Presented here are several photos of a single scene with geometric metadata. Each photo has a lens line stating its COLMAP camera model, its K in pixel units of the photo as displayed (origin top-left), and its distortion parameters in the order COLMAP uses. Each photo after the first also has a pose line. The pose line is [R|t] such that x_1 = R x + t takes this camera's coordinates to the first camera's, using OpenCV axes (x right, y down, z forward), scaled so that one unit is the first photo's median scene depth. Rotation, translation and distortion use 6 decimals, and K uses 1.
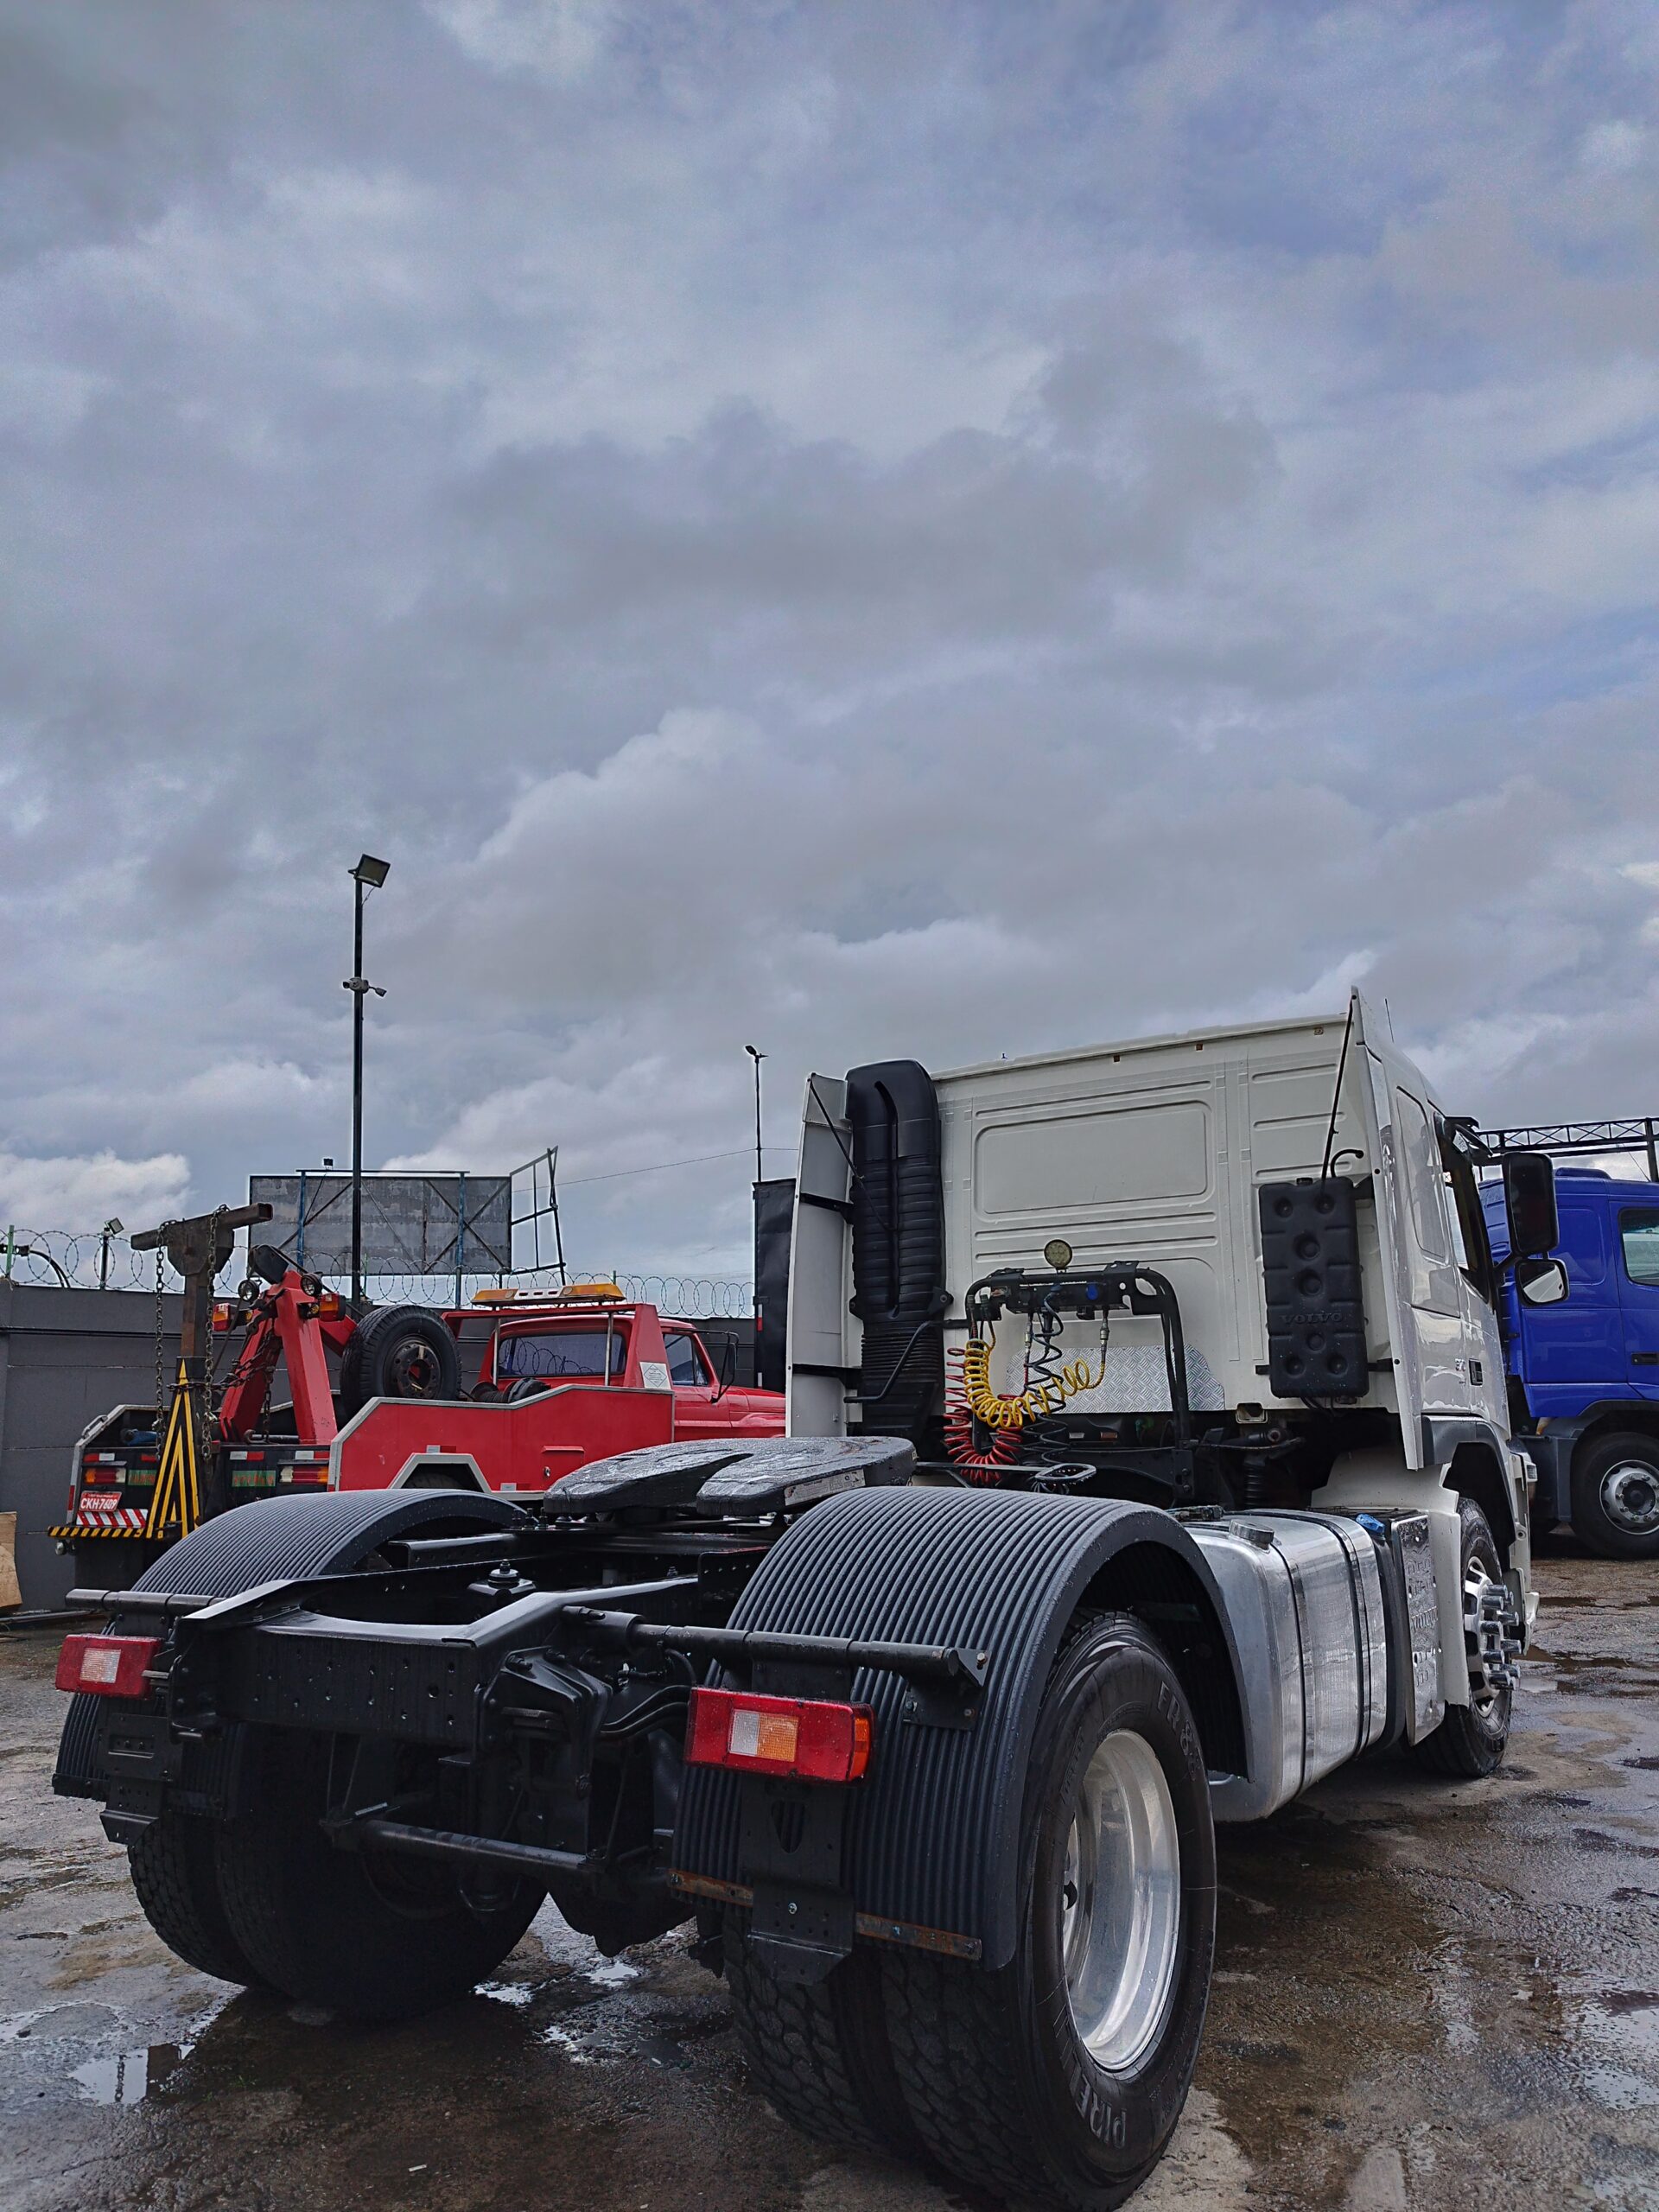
lens RADIAL K [[1580.6, 0, 829.5], [0, 1580.6, 1106.0], [0, 0, 1]] dist [0.090238, -0.110979]
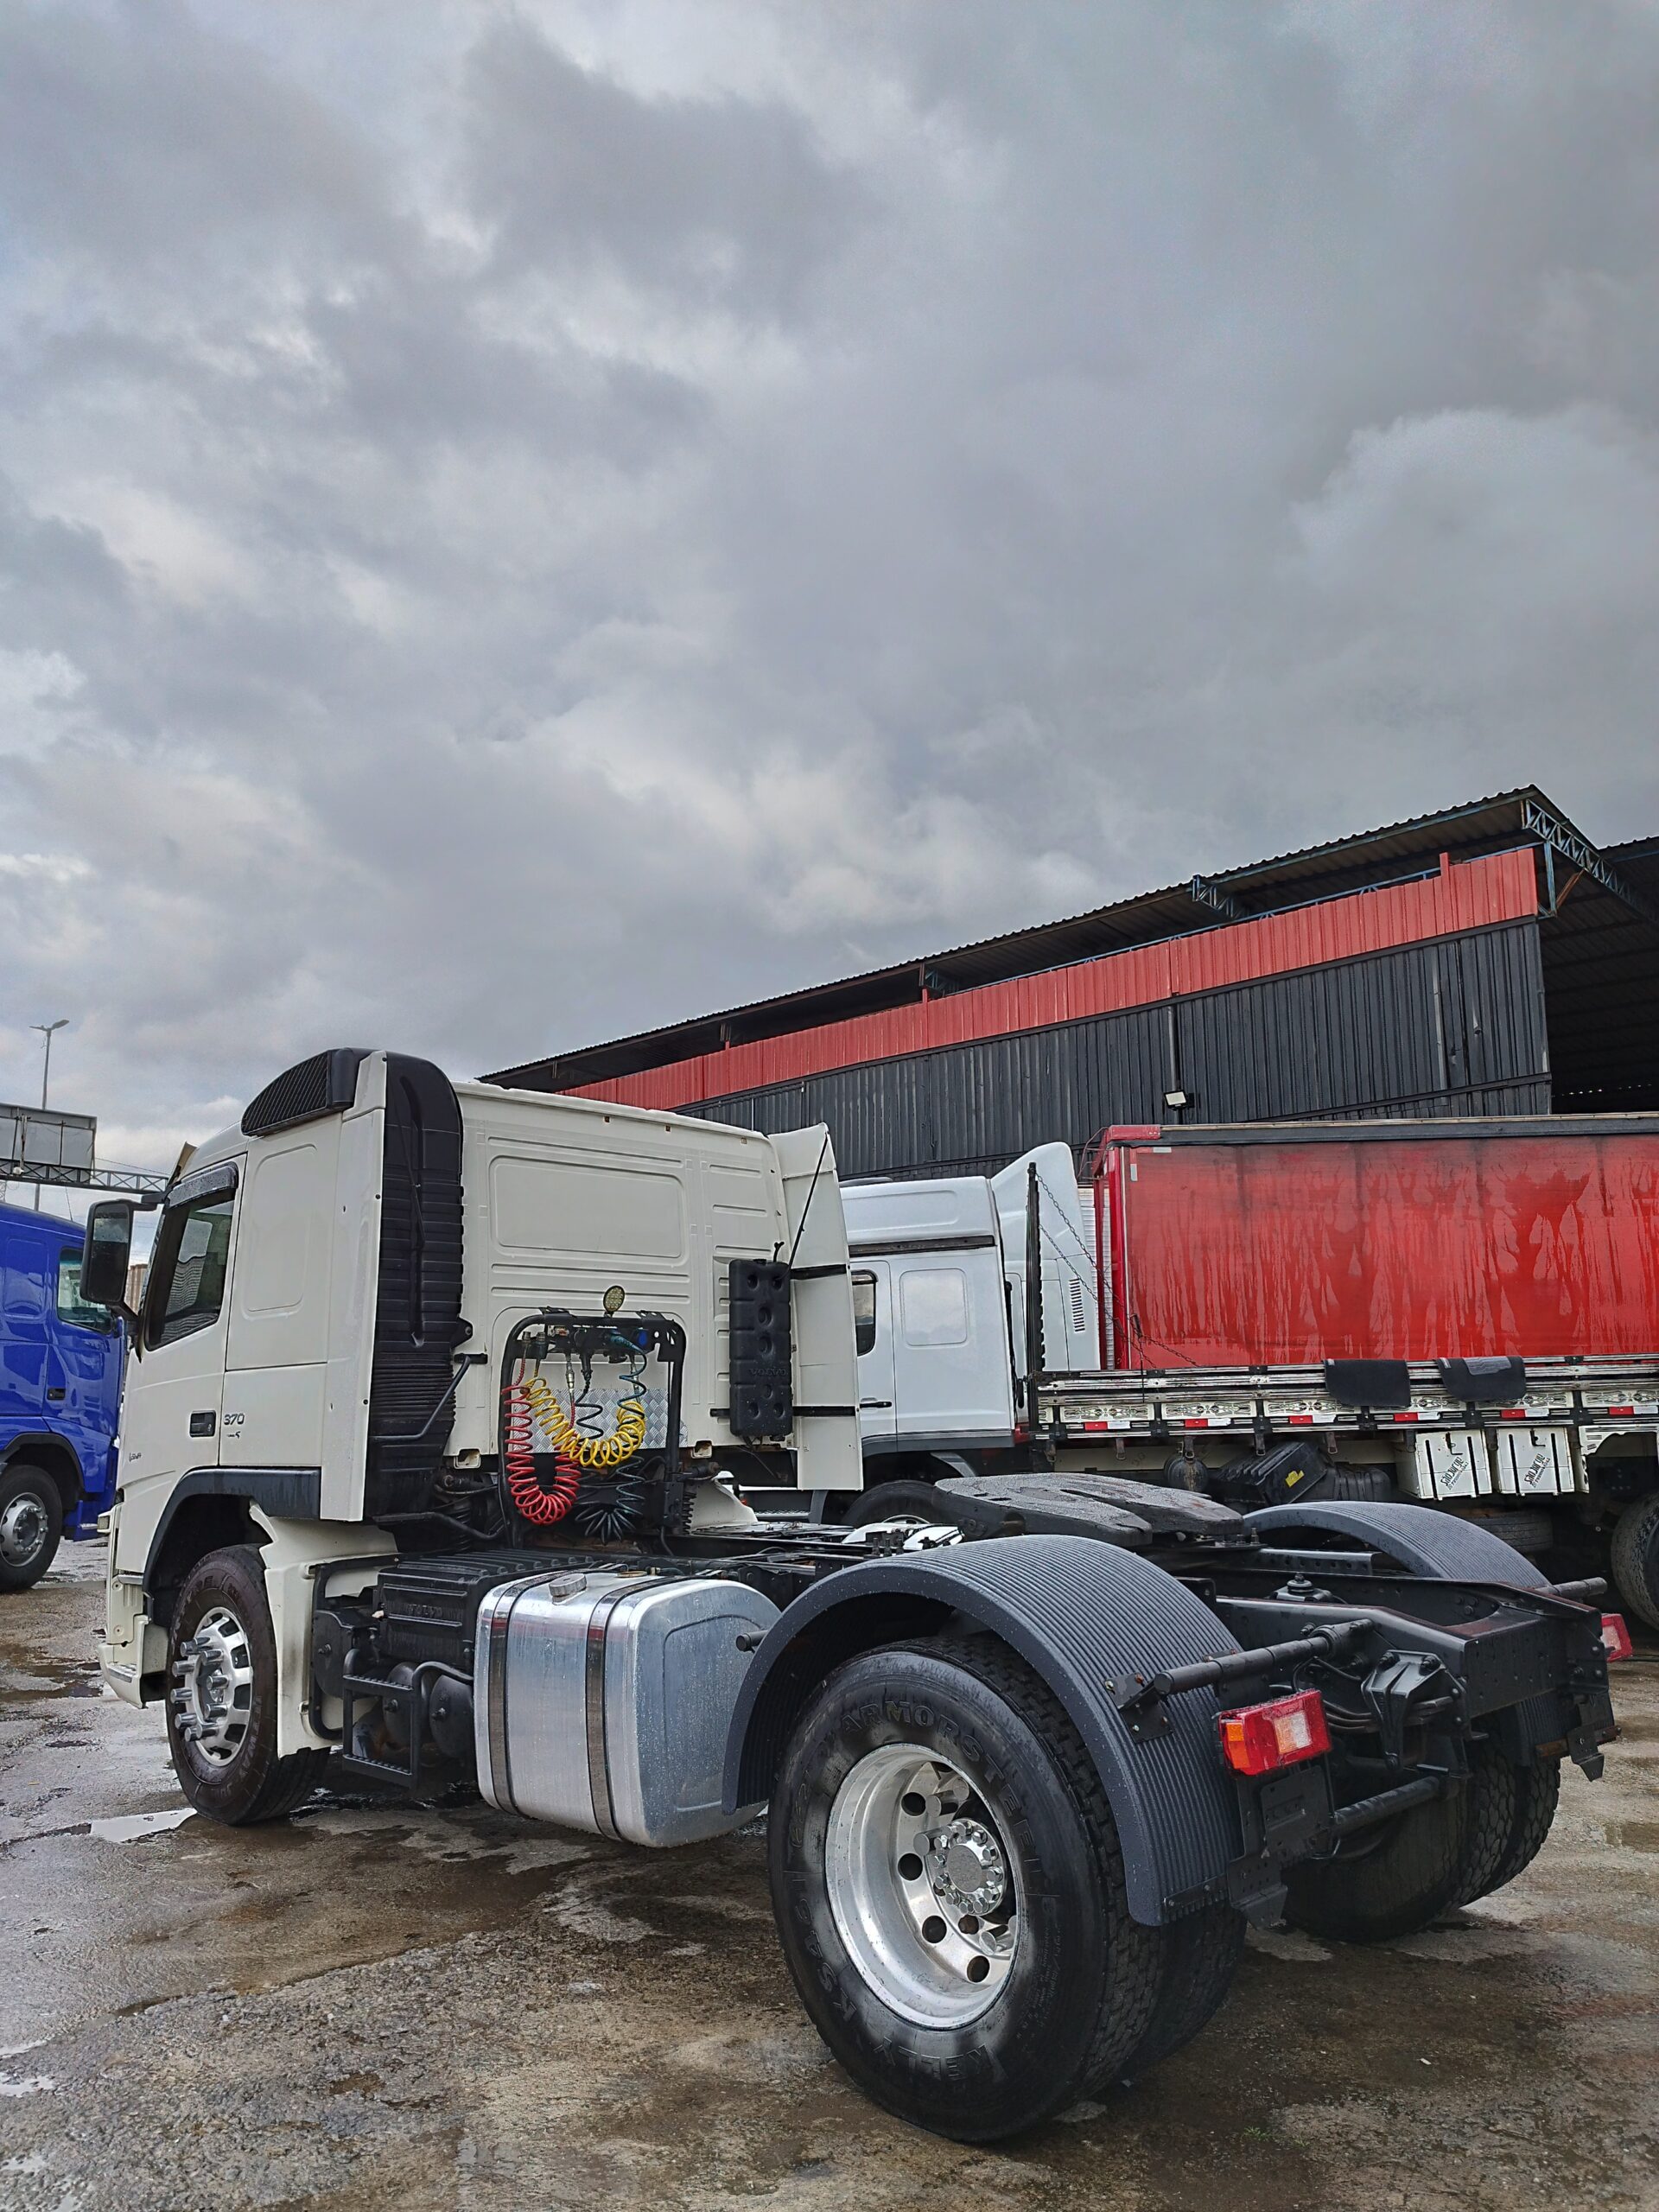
lens RADIAL K [[1580.6, 0, 829.5], [0, 1580.6, 1106.0], [0, 0, 1]] dist [0.090238, -0.110979]
pose [[0.195686, 0.197327, 0.960609, -0.874644], [-0.181459, 0.969917, -0.162275, 0.115662], [-0.963732, -0.142556, 0.225606, 0.653638]]
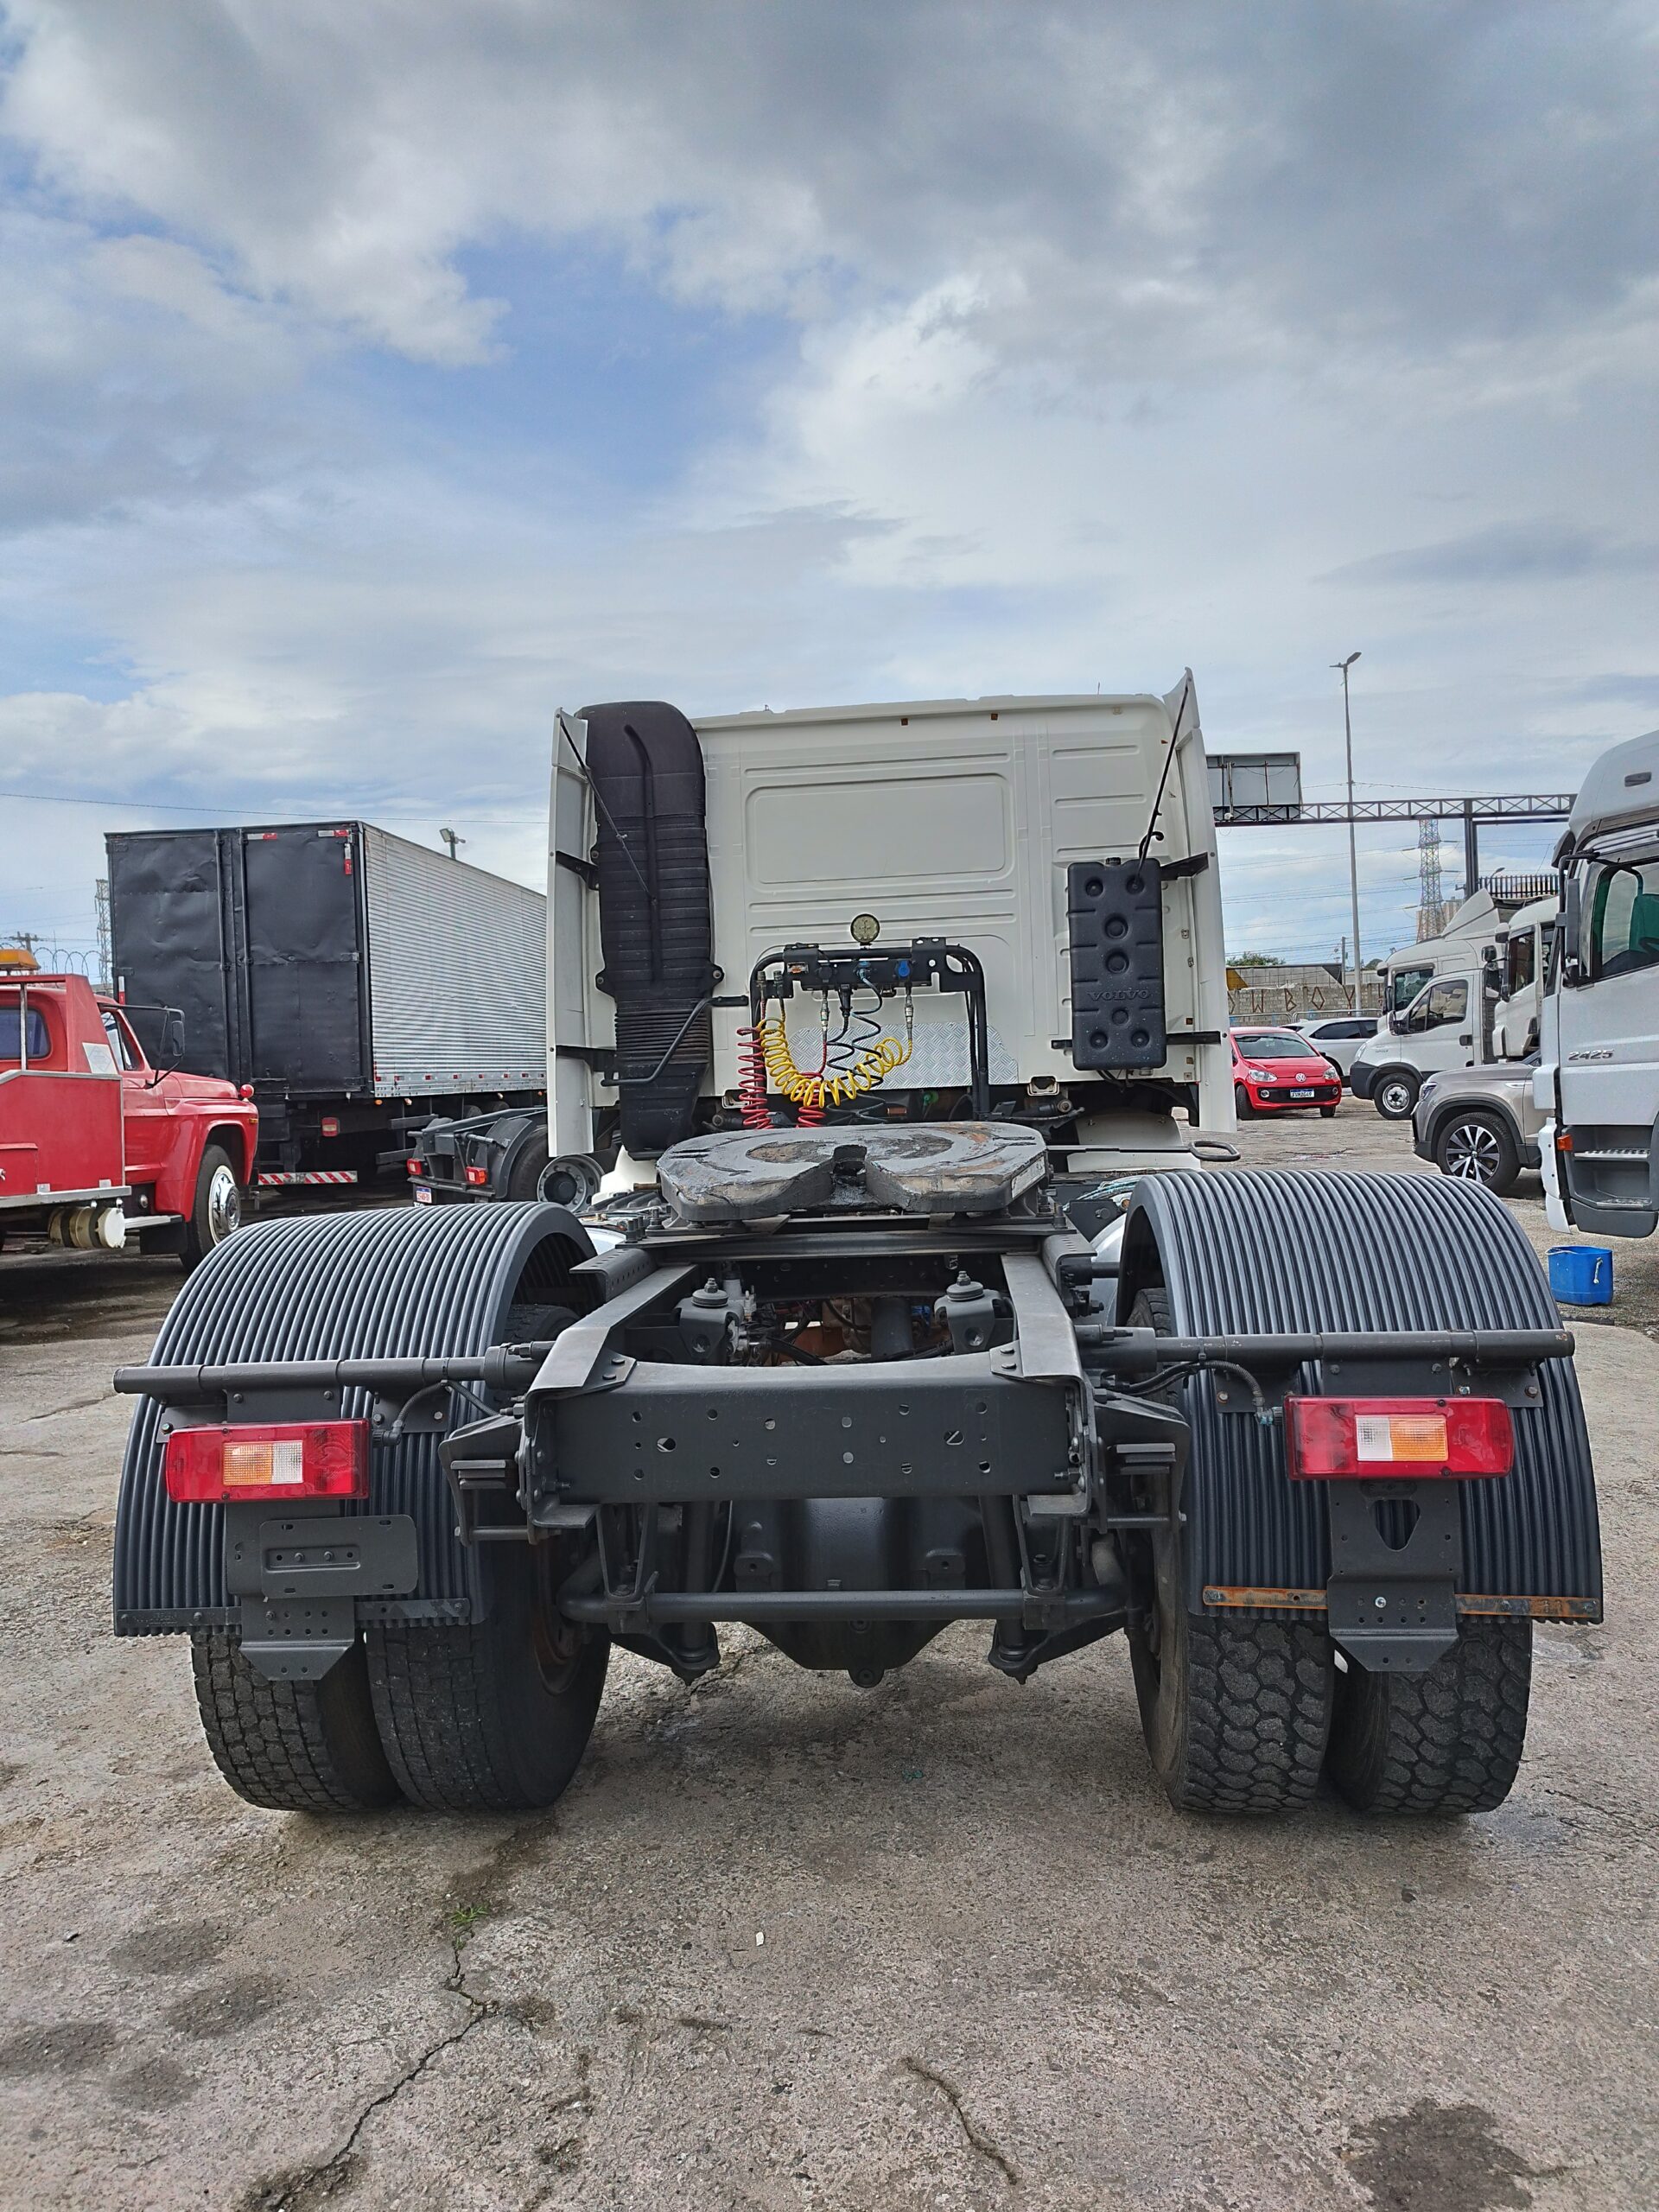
lens RADIAL K [[1580.6, 0, 829.5], [0, 1580.6, 1106.0], [0, 0, 1]] dist [0.090238, -0.110979]
pose [[0.880686, -0.030841, 0.472695, -0.334318], [-0.065573, 0.980334, 0.186134, 0.022338], [-0.469139, -0.194922, 0.861344, 0.169312]]
